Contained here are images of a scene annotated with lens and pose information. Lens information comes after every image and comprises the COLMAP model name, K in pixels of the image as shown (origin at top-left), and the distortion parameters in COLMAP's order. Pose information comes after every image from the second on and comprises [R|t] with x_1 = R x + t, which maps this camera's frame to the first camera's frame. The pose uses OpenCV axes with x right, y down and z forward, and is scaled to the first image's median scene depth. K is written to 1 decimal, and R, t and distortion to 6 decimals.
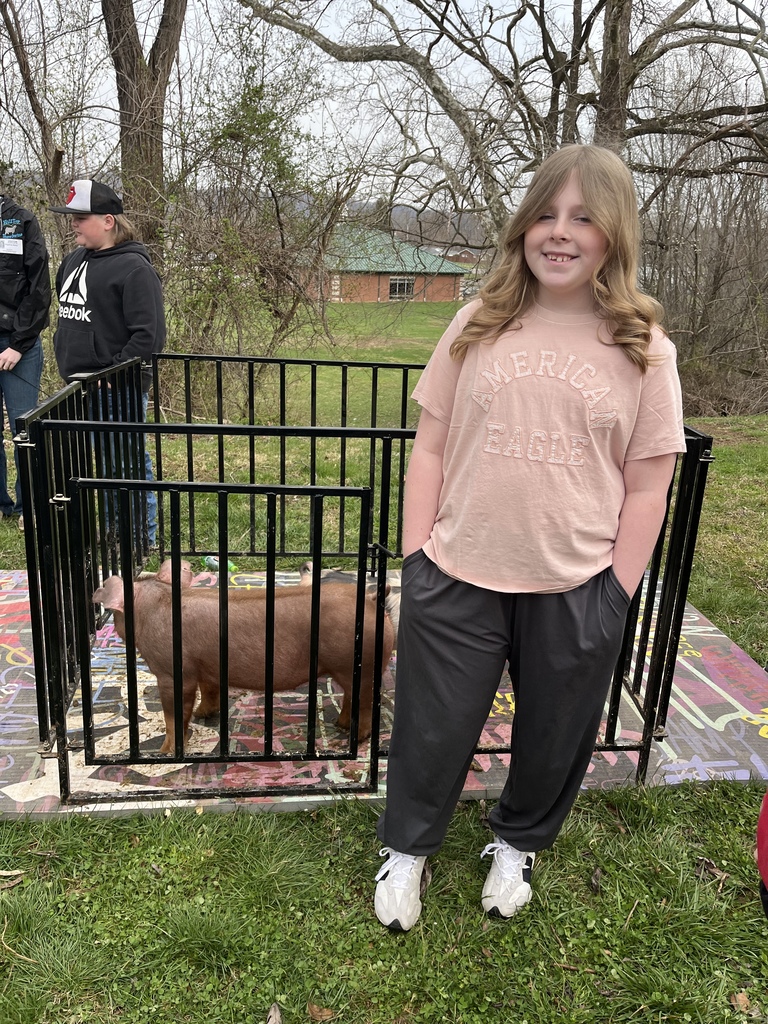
lens RADIAL K [[772.1, 0, 389.1], [0, 772.1, 510.6], [0, 0, 1]] dist [0.052591, -0.079349]
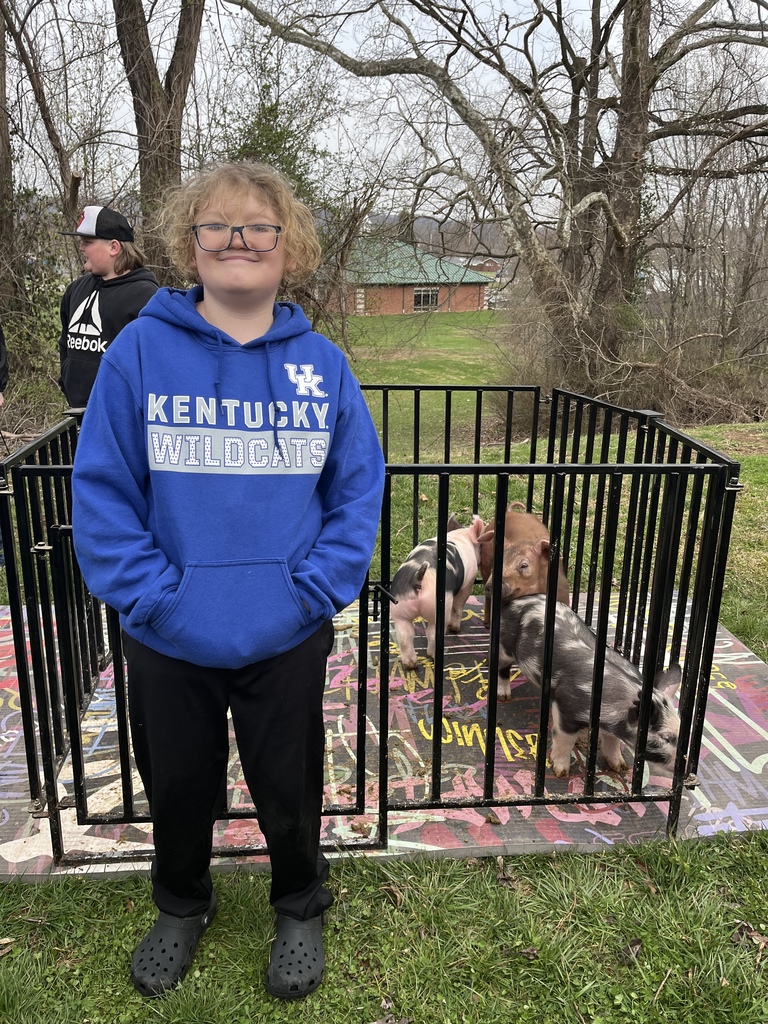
lens RADIAL K [[772.1, 0, 389.9], [0, 772.1, 514.7], [0, 0, 1]] dist [0.052591, -0.079349]
pose [[0.999081, -0.021899, -0.036851, 0.006254], [0.021570, 0.999724, -0.009307, -0.006289], [0.037045, 0.008503, 0.999277, 0.011526]]
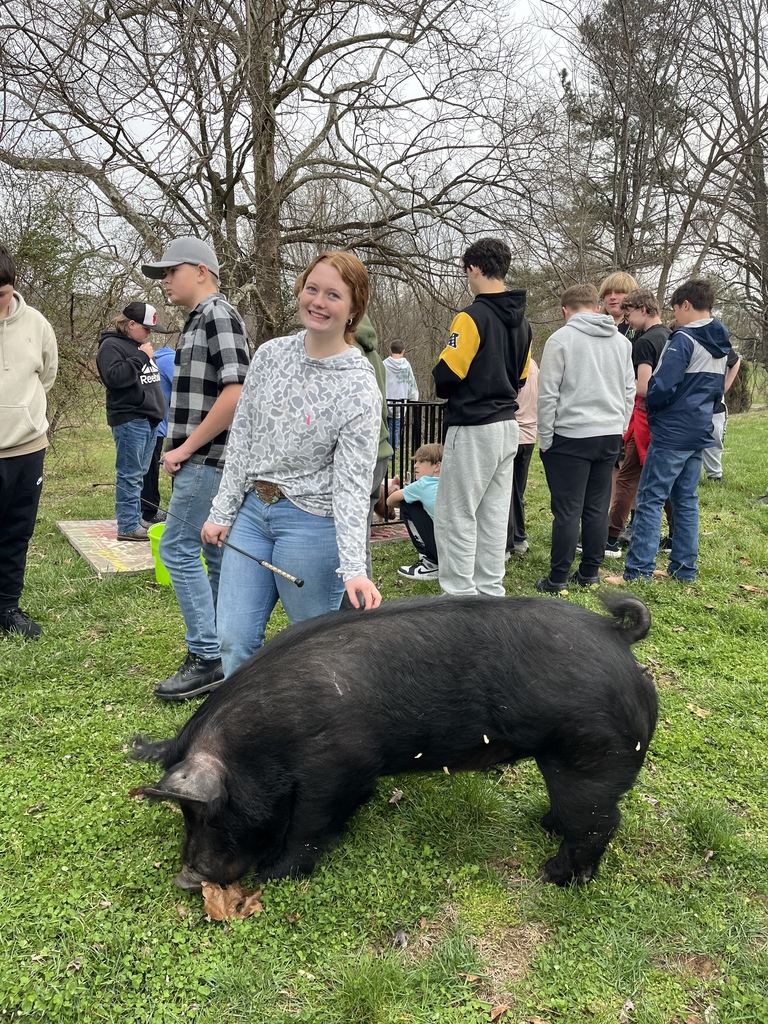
lens RADIAL K [[772.1, 0, 385.7], [0, 772.1, 505.6], [0, 0, 1]] dist [0.052591, -0.079349]
pose [[0.912481, -0.110999, 0.393773, -0.181975], [0.150398, 0.986105, -0.070546, 0.099664], [-0.380471, 0.123595, 0.916497, -0.336909]]
